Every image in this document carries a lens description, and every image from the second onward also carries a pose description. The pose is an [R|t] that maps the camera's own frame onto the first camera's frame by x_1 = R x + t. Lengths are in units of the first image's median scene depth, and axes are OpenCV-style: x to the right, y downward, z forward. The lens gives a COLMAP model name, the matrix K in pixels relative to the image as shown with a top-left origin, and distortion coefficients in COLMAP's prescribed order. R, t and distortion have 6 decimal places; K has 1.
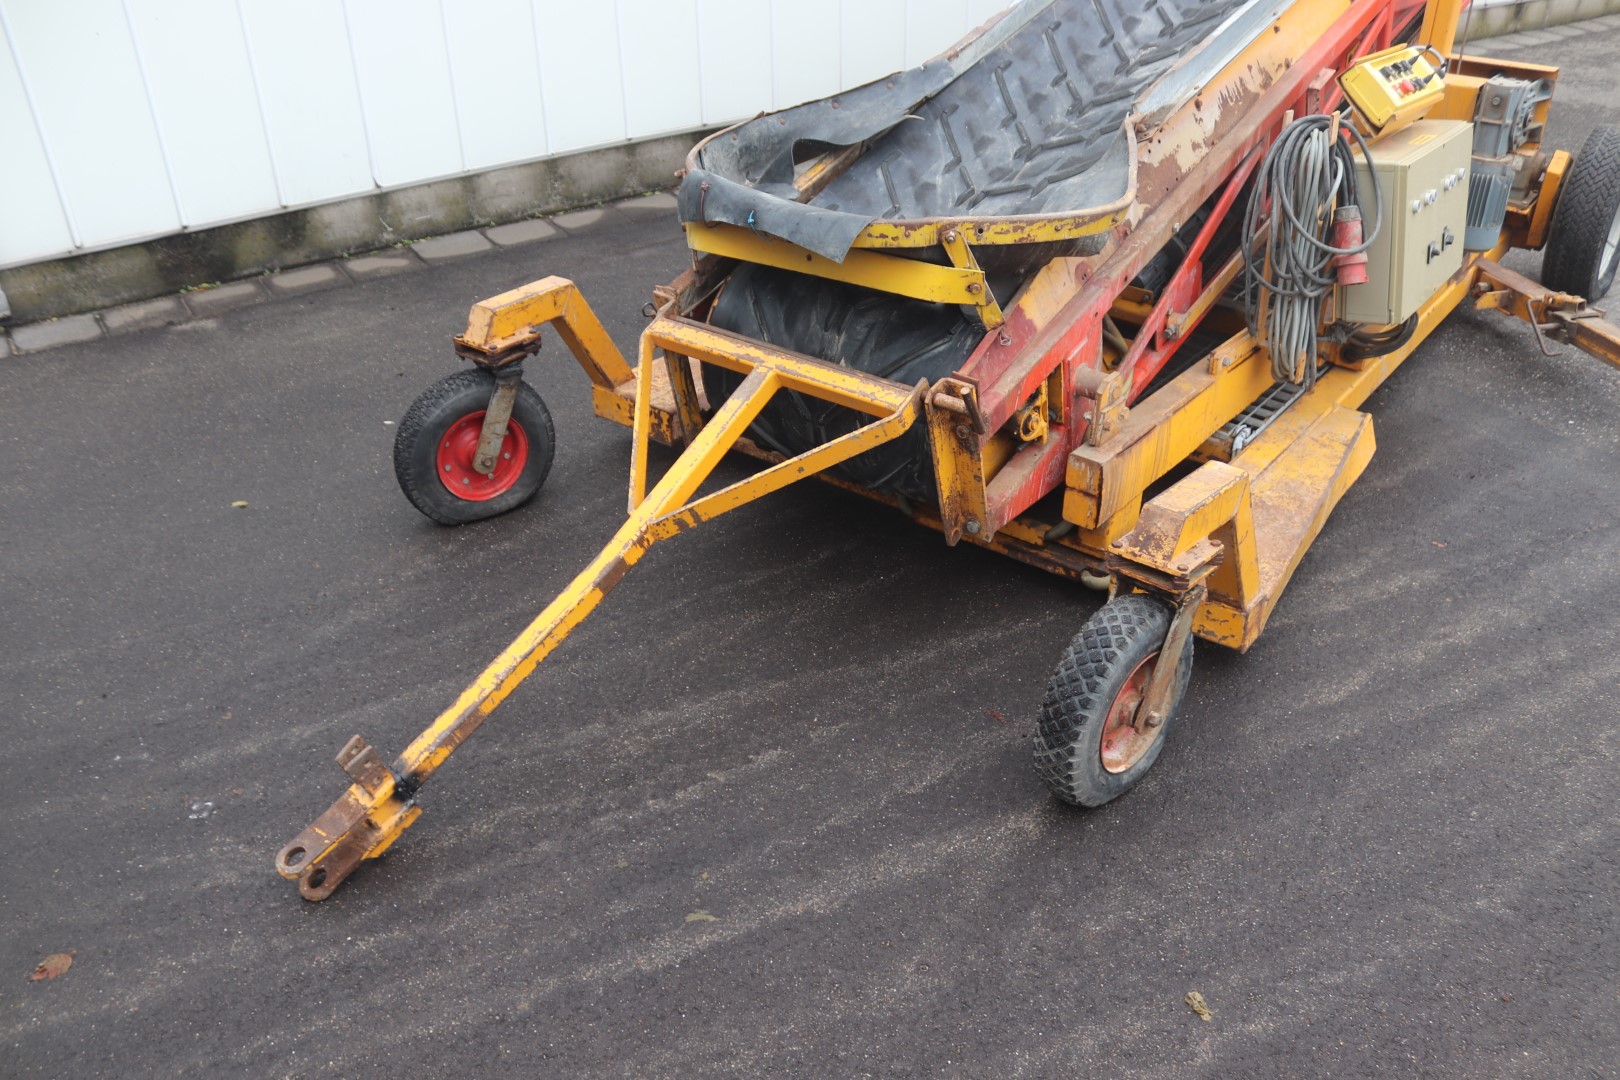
lens RADIAL K [[1314.9, 0, 837.7], [0, 1314.9, 561.8], [0, 0, 1]] dist [-0.160991, 0.135086]
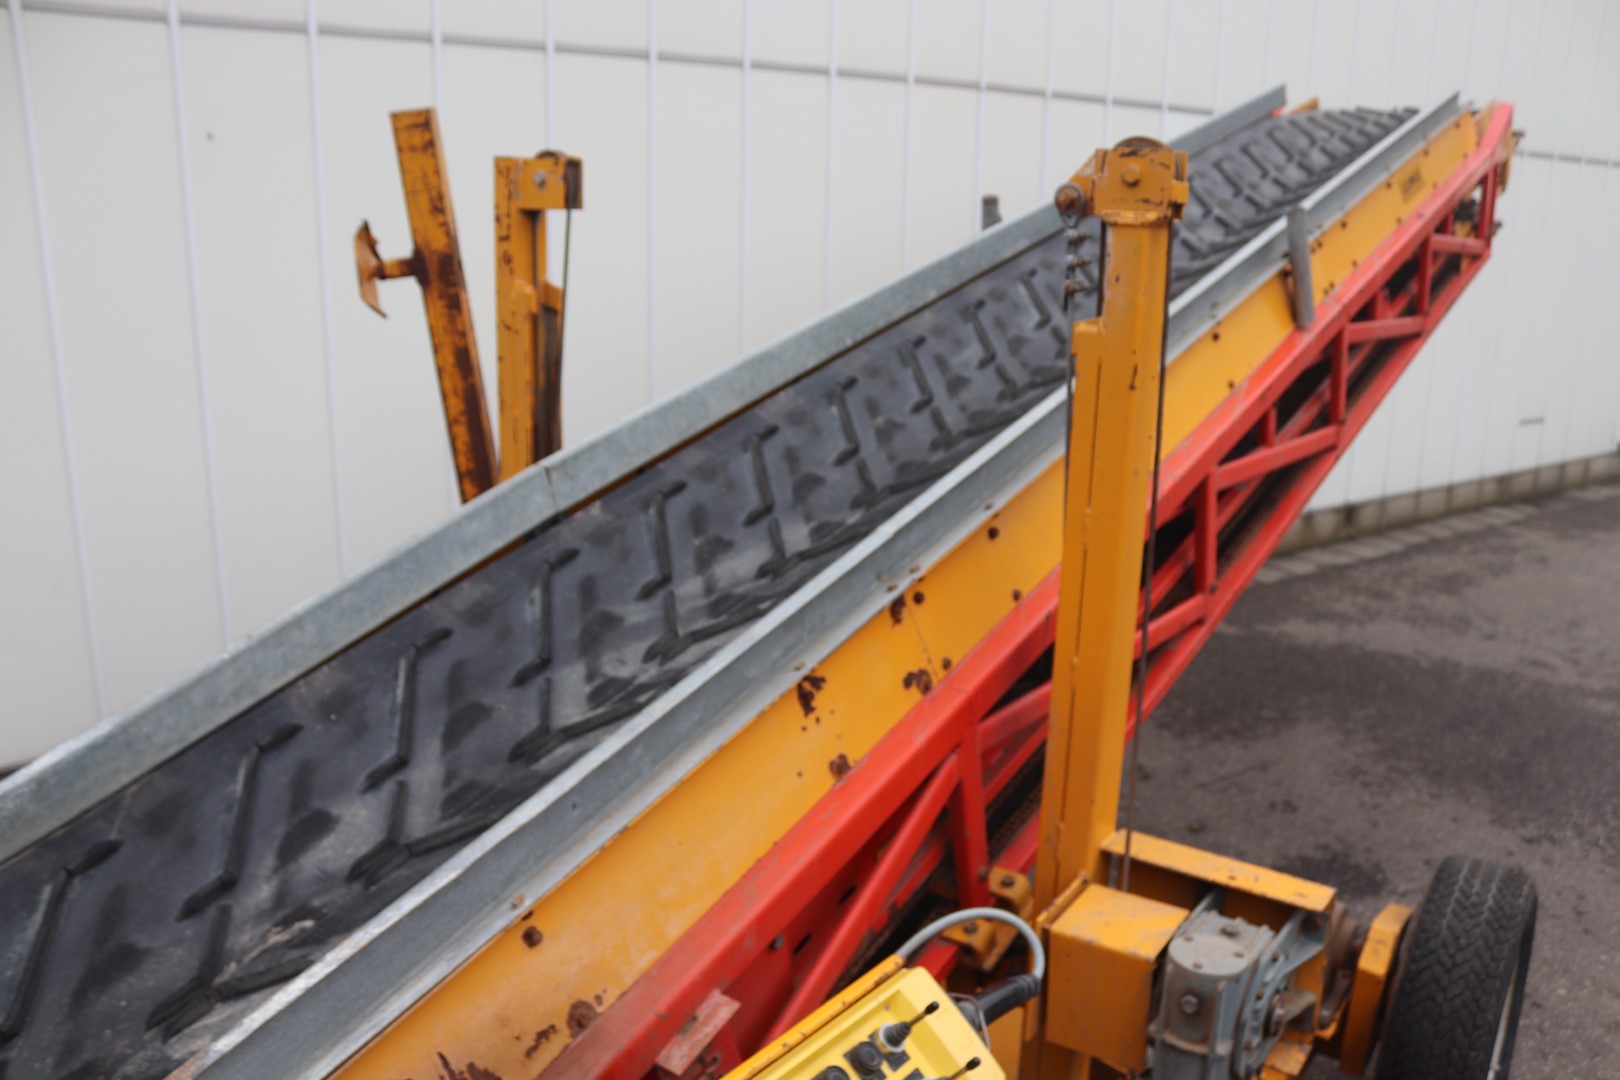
lens RADIAL K [[1336.6, 0, 835.8], [0, 1336.6, 586.7], [0, 0, 1]] dist [-0.174725, 0.144689]
pose [[0.997562, 0.011506, 0.068830, 0.426884], [0.009137, 0.956290, -0.292277, -0.425819], [-0.069185, 0.292193, 0.953854, 0.631940]]
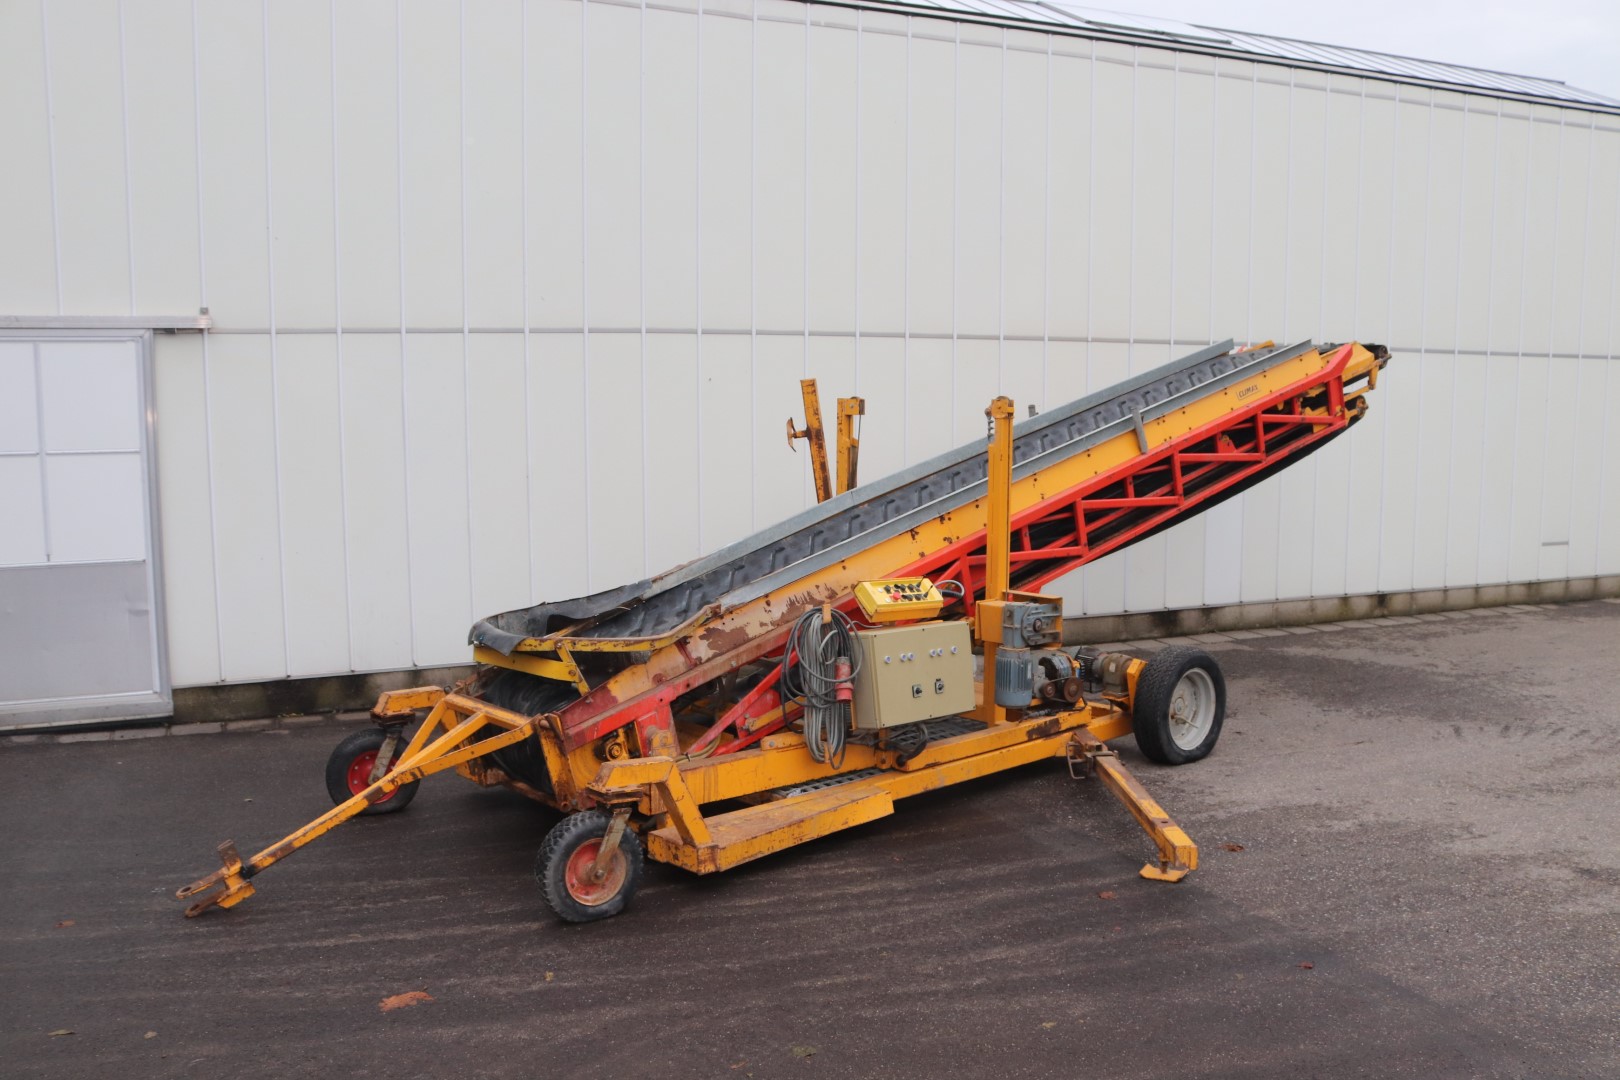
lens RADIAL K [[1336.6, 0, 835.8], [0, 1336.6, 586.7], [0, 0, 1]] dist [-0.174725, 0.144689]
pose [[0.986878, 0.030674, -0.158526, 0.657468], [-0.093979, 0.907476, -0.409457, 0.373644], [0.131299, 0.418982, 0.898451, -0.669938]]
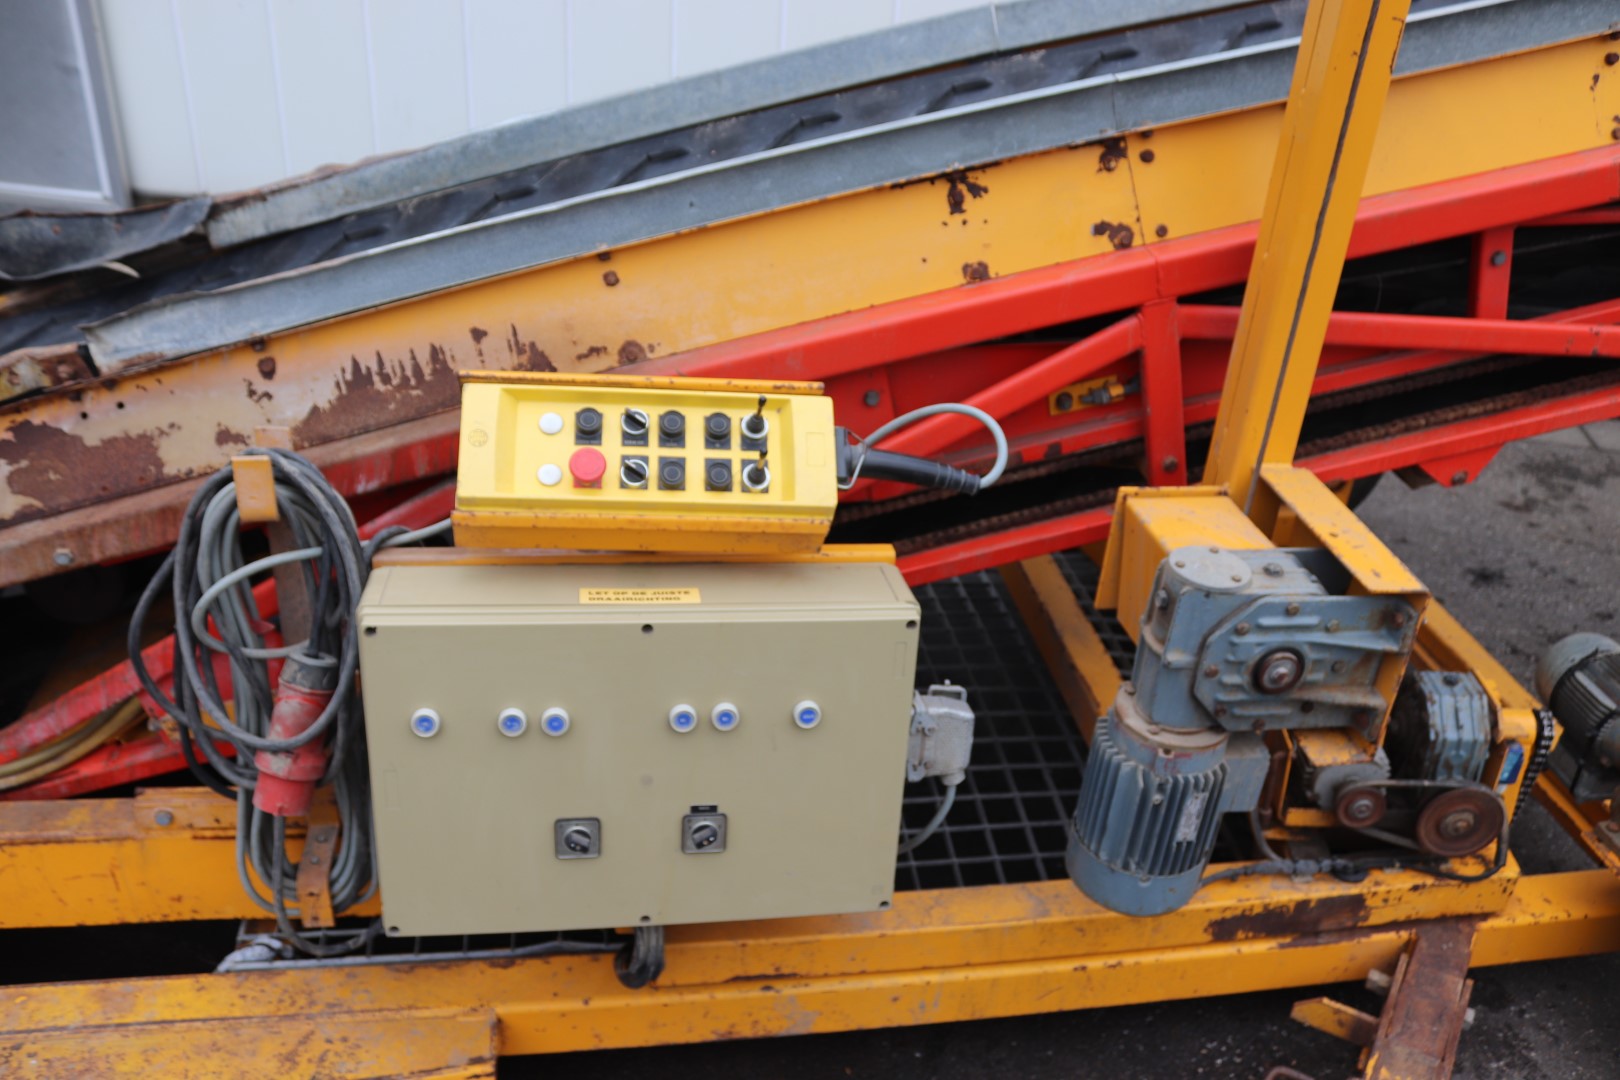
lens RADIAL K [[1314.9, 0, 837.7], [0, 1314.9, 561.8], [0, 0, 1]] dist [-0.160991, 0.135086]
pose [[0.737947, 0.388619, -0.551733, 0.770195], [-0.422895, 0.903416, 0.070705, -0.413559], [0.525922, 0.181149, 0.831018, 0.677825]]
